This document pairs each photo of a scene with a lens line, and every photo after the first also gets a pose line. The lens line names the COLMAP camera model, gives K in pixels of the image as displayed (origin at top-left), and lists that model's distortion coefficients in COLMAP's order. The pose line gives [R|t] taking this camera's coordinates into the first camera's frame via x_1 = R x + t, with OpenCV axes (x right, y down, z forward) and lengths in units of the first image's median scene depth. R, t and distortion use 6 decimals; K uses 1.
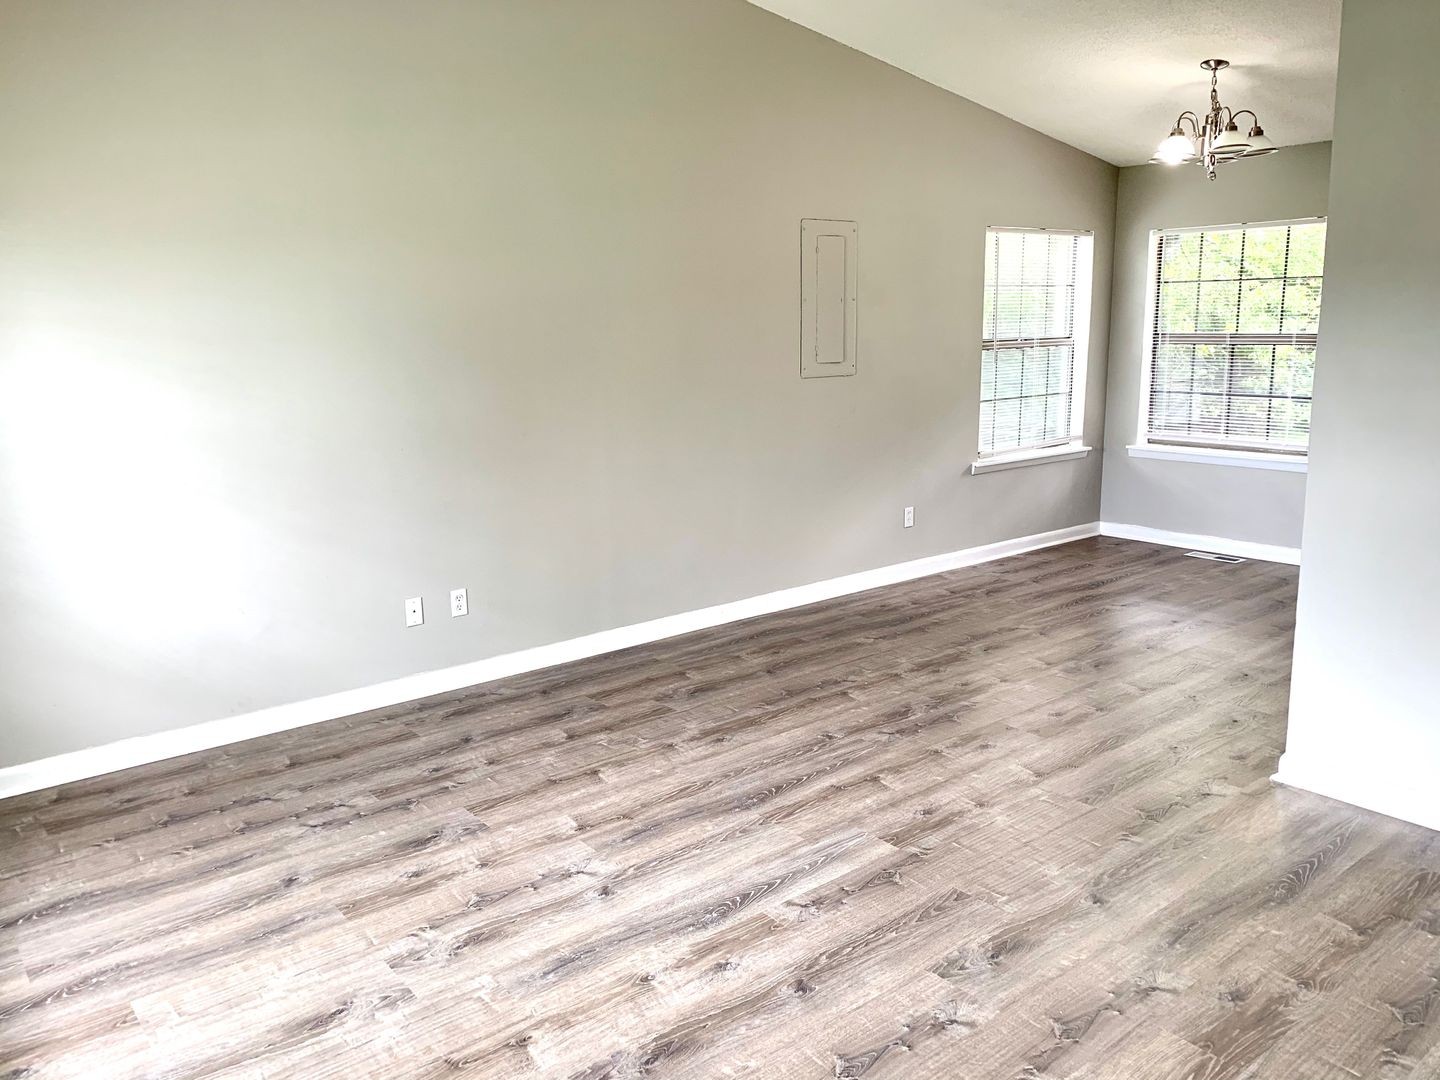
lens RADIAL K [[1109.7, 0, 720.0], [0, 1109.7, 540.0], [0, 0, 1]] dist [0.016312, -0.014344]
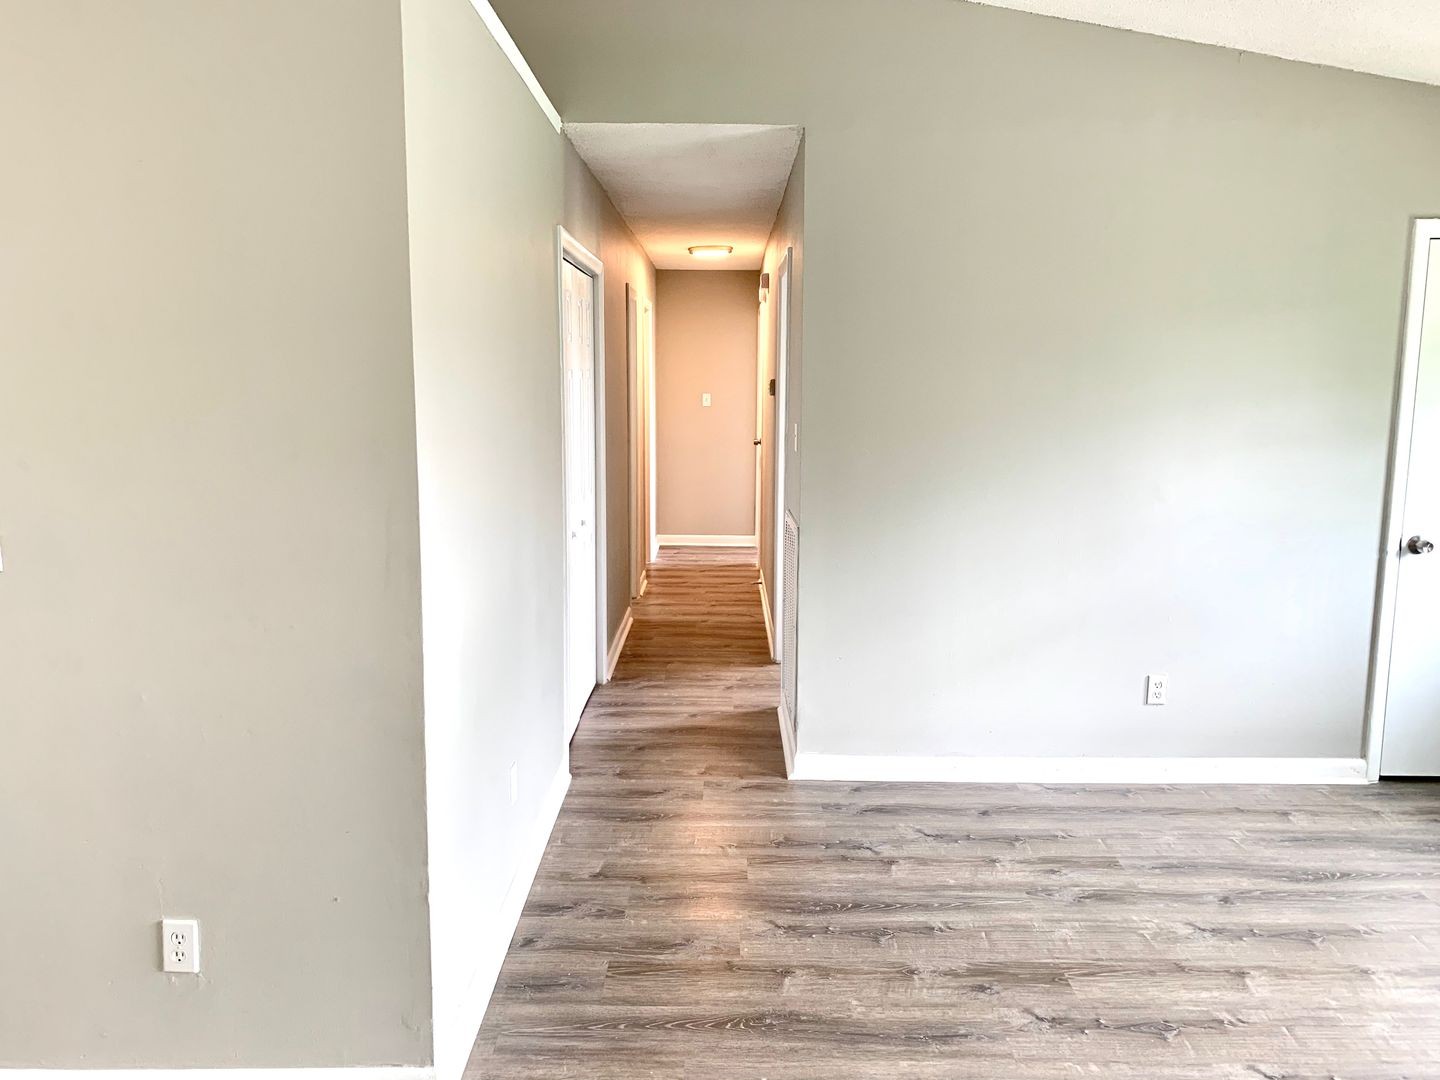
lens RADIAL K [[1109.7, 0, 720.0], [0, 1109.7, 540.0], [0, 0, 1]] dist [0.016312, -0.014344]
pose [[-0.779215, -0.086373, 0.620777, 0.007108], [0.127784, 0.947761, 0.292267, -0.271981], [-0.613593, 0.307064, -0.727472, 1.309061]]
